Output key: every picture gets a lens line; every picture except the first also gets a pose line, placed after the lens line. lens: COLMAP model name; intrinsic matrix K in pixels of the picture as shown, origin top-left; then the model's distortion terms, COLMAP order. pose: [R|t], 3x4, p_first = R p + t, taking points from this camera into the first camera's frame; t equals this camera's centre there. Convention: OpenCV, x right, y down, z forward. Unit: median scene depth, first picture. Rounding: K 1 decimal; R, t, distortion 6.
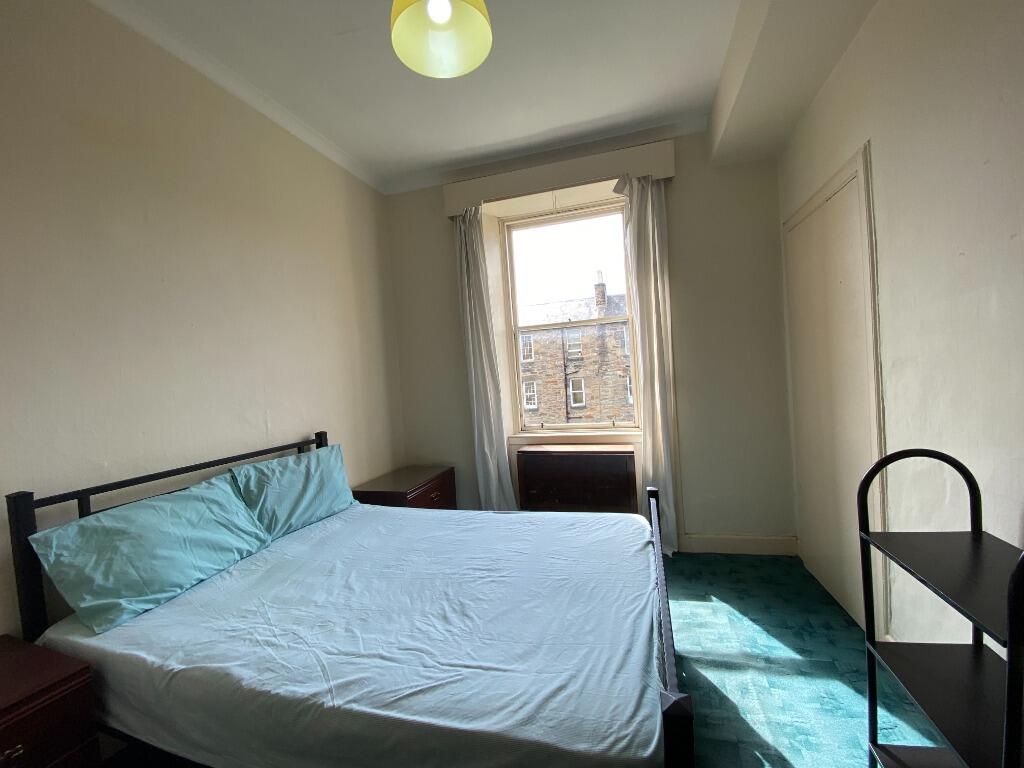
lens RADIAL K [[411.0, 0, 512.0], [0, 411.0, 384.0], [0, 0, 1]] dist [0.000766, -0.014347]
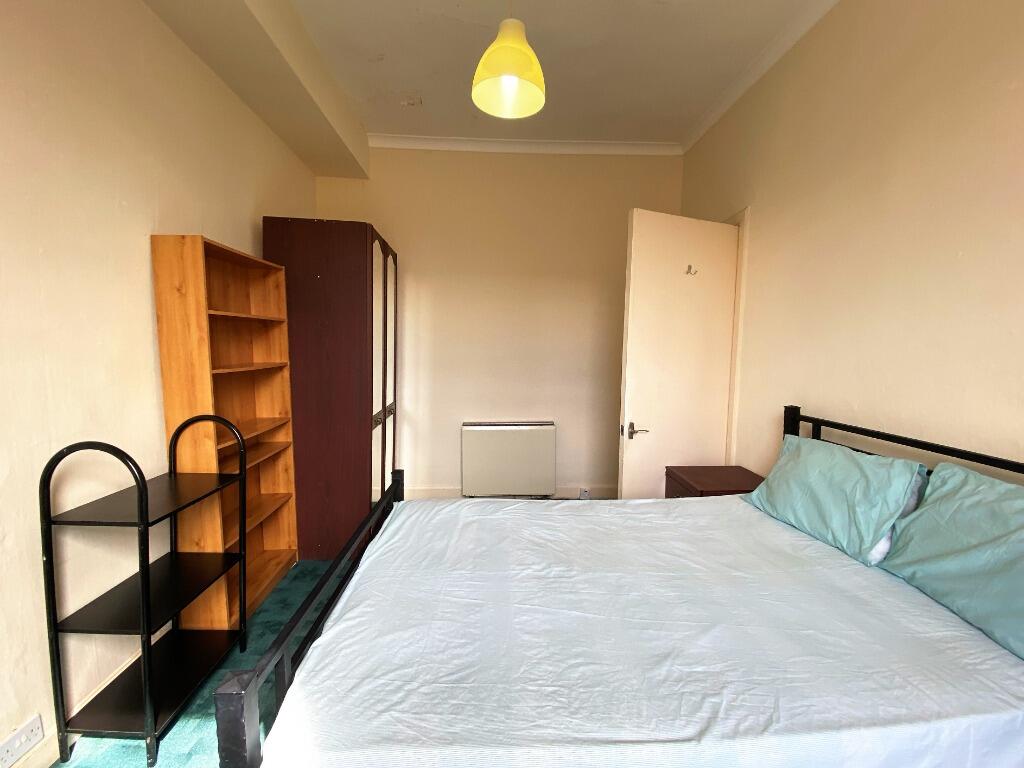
lens RADIAL K [[411.0, 0, 512.0], [0, 411.0, 384.0], [0, 0, 1]] dist [0.000766, -0.014347]
pose [[-0.932003, 0.088053, -0.351593, 0.265038], [0.042094, 0.989773, 0.136296, -0.059624], [0.359999, 0.112228, -0.926178, 1.679905]]
